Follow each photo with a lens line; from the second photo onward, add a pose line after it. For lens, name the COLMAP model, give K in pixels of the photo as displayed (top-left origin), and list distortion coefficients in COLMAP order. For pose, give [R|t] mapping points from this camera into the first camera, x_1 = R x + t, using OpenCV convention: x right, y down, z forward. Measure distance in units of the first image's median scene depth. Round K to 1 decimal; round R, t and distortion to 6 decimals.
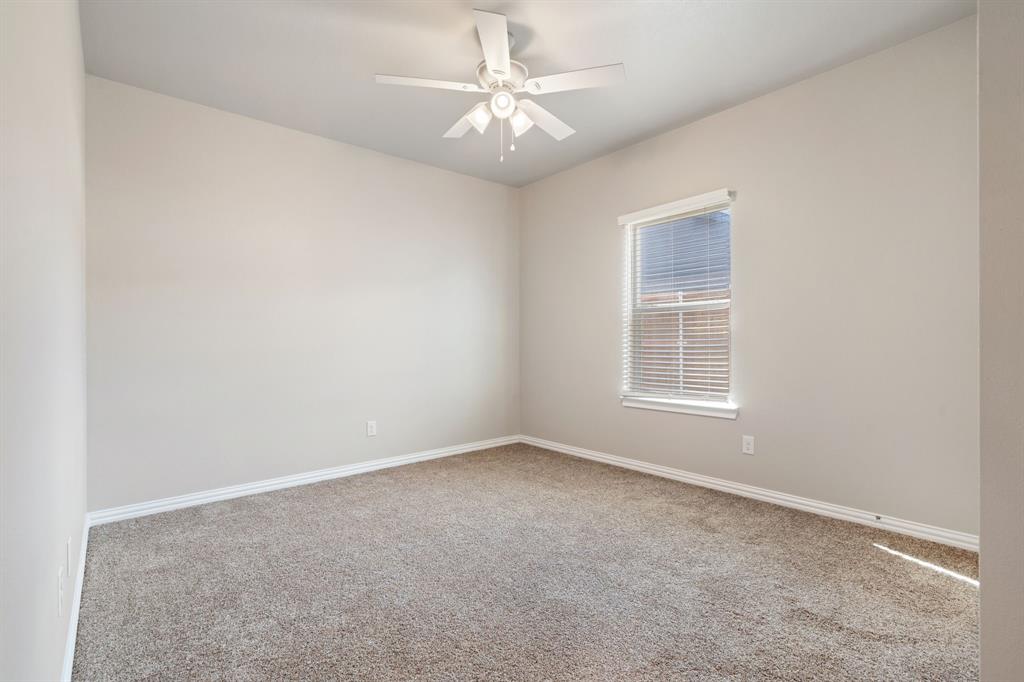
lens RADIAL K [[448.2, 0, 513.8], [0, 448.2, 345.3], [0, 0, 1]] dist [-0.001278, -0.000090]
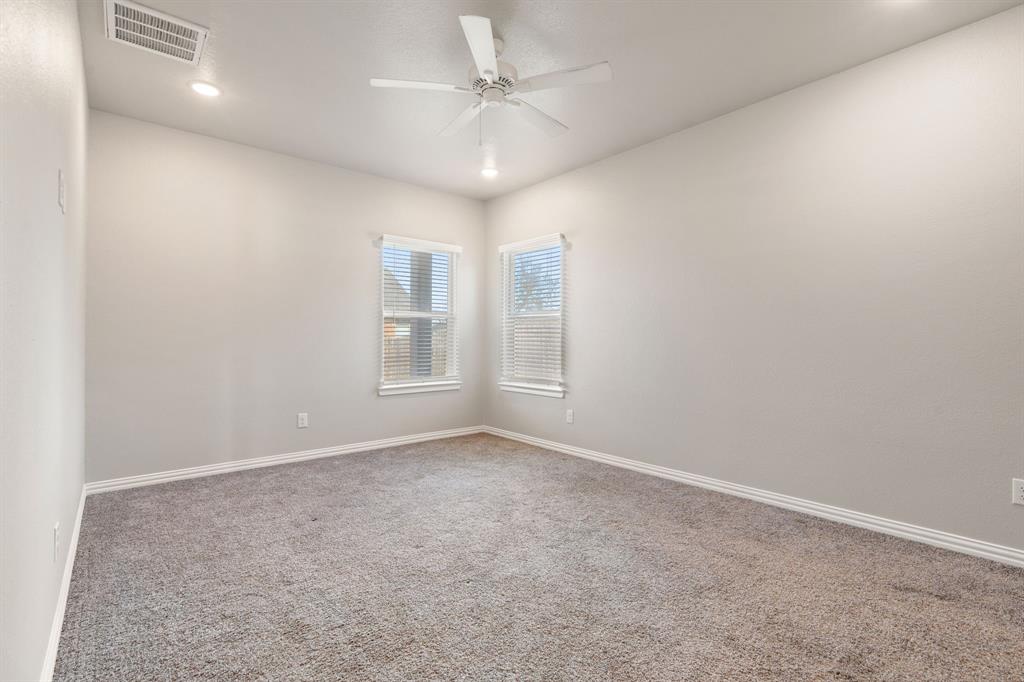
lens RADIAL K [[469.3, 0, 513.4], [0, 469.3, 341.1], [0, 0, 1]] dist [-0.004073, -0.000496]
pose [[0.999956, 0.009332, -0.001202, 0.151620], [-0.009329, 0.999955, 0.001978, -0.005840], [0.001220, -0.001967, 0.999997, -0.203431]]
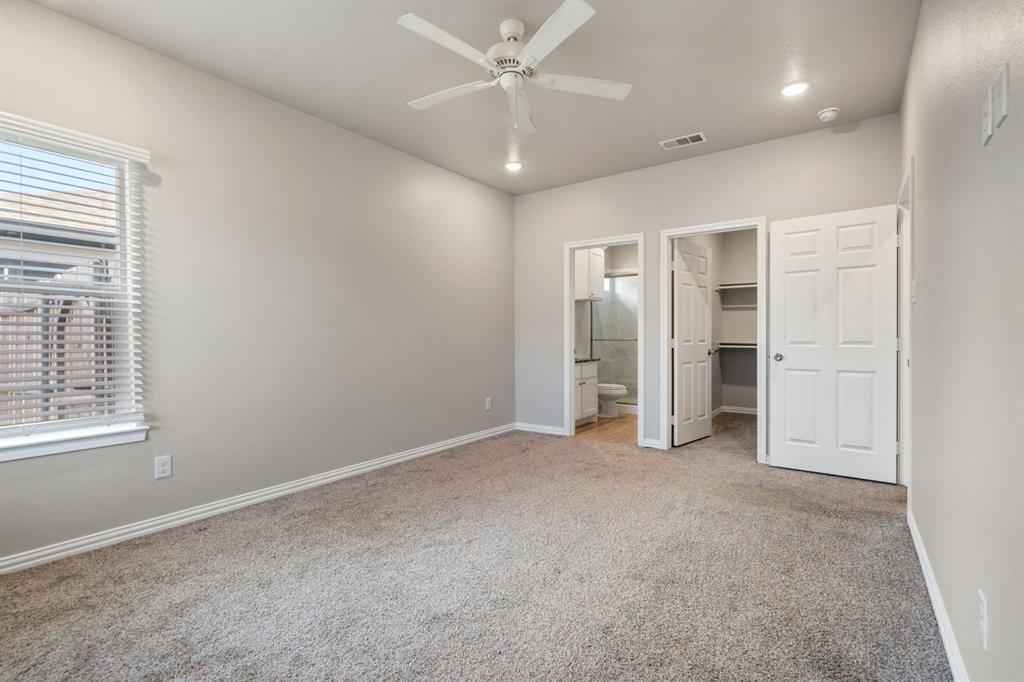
lens RADIAL K [[469.3, 0, 513.4], [0, 469.3, 341.1], [0, 0, 1]] dist [-0.004073, -0.000496]
pose [[-0.265886, 0.012405, 0.963925, -0.214543], [0.014779, 0.999852, -0.008790, 0.002600], [-0.963891, 0.011909, -0.266030, 0.260650]]
